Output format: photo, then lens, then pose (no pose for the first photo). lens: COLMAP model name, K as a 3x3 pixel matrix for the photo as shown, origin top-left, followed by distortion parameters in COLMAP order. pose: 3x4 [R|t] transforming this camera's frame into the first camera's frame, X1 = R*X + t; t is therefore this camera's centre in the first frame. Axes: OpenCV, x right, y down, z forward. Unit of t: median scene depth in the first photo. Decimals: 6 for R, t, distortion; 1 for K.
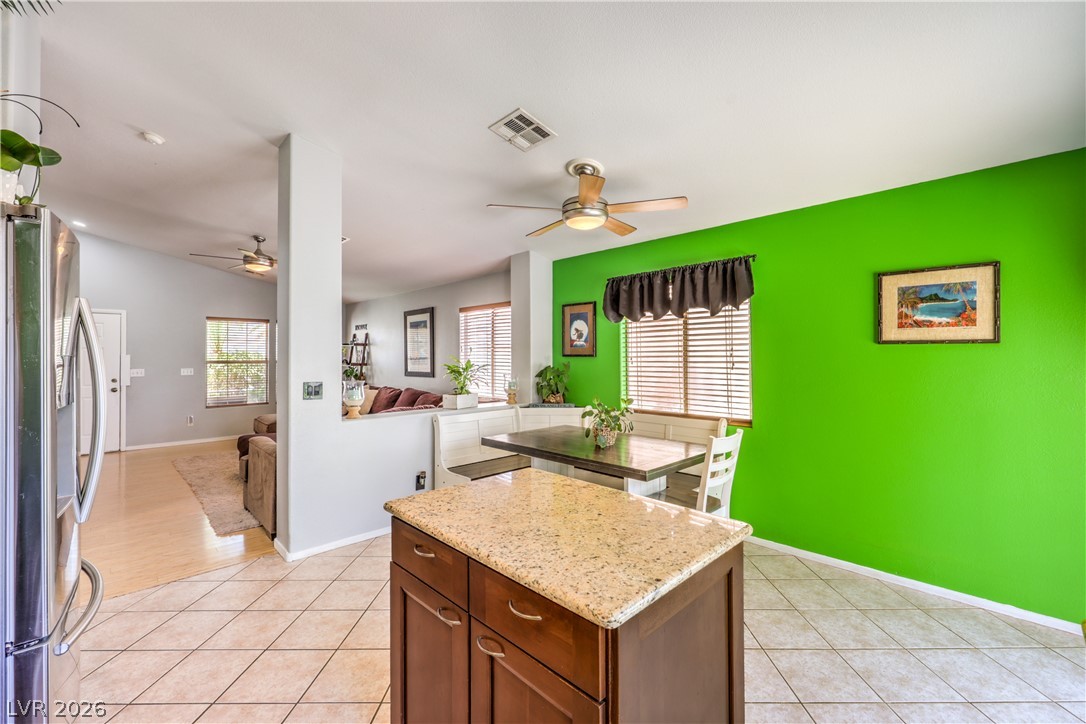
lens RADIAL K [[459.5, 0, 549.6], [0, 459.5, 353.6], [0, 0, 1]] dist [0.000610, -0.000038]
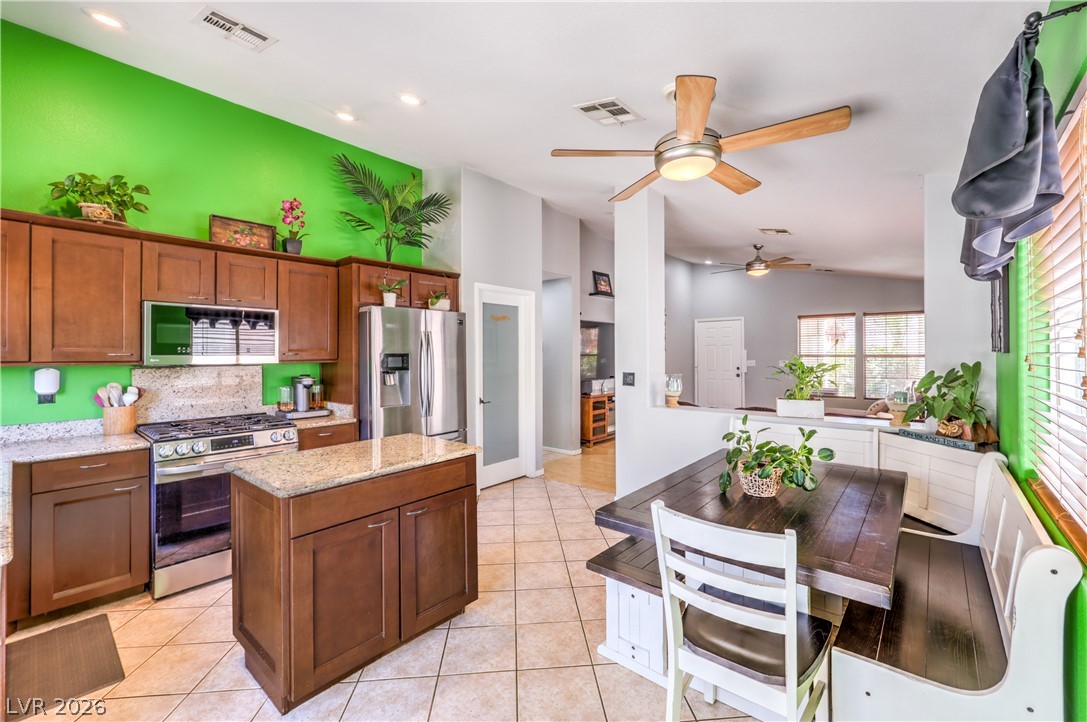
lens RADIAL K [[443.7, 0, 552.0], [0, 443.7, 358.1], [0, 0, 1]] dist [0.000615, -0.000035]
pose [[0.083344, 0.015490, -0.996400, 0.327266], [0.010689, 0.999808, 0.016437, -0.000449], [0.996463, -0.012021, 0.083163, 0.321407]]
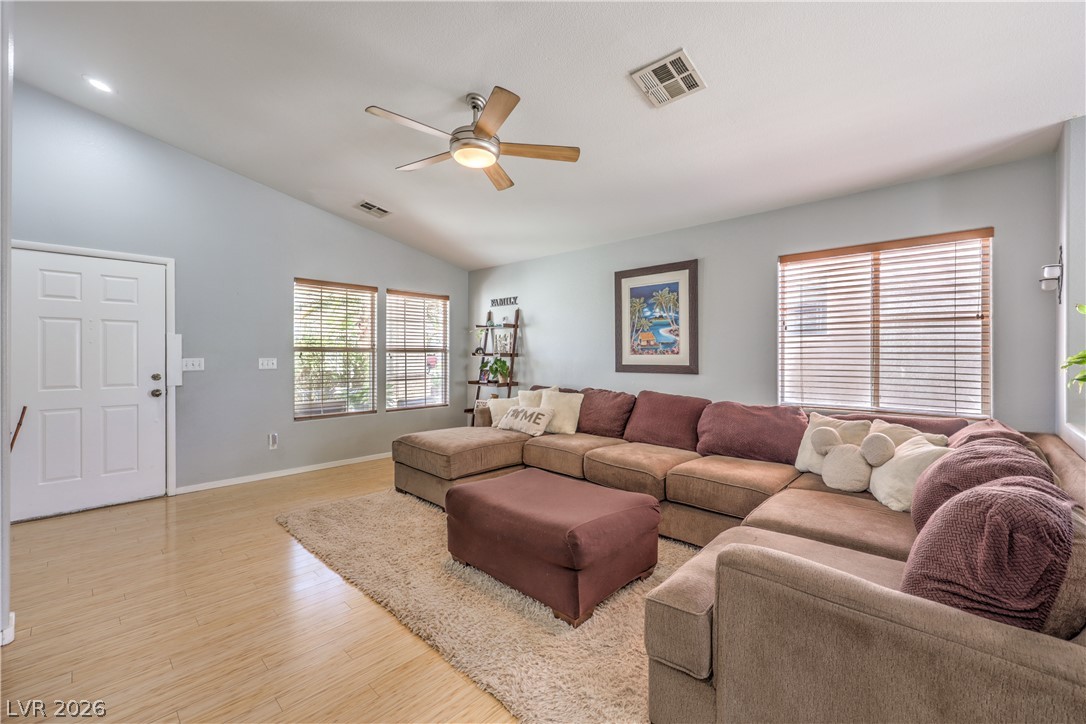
lens RADIAL K [[439.6, 0, 547.7], [0, 439.6, 358.0], [0, 0, 1]] dist [0.001293, 0.000117]
pose [[0.998808, 0.005778, 0.048474, -0.460666], [-0.006459, 0.999882, 0.013916, 0.022403], [-0.048388, -0.014212, 0.998728, 0.402011]]
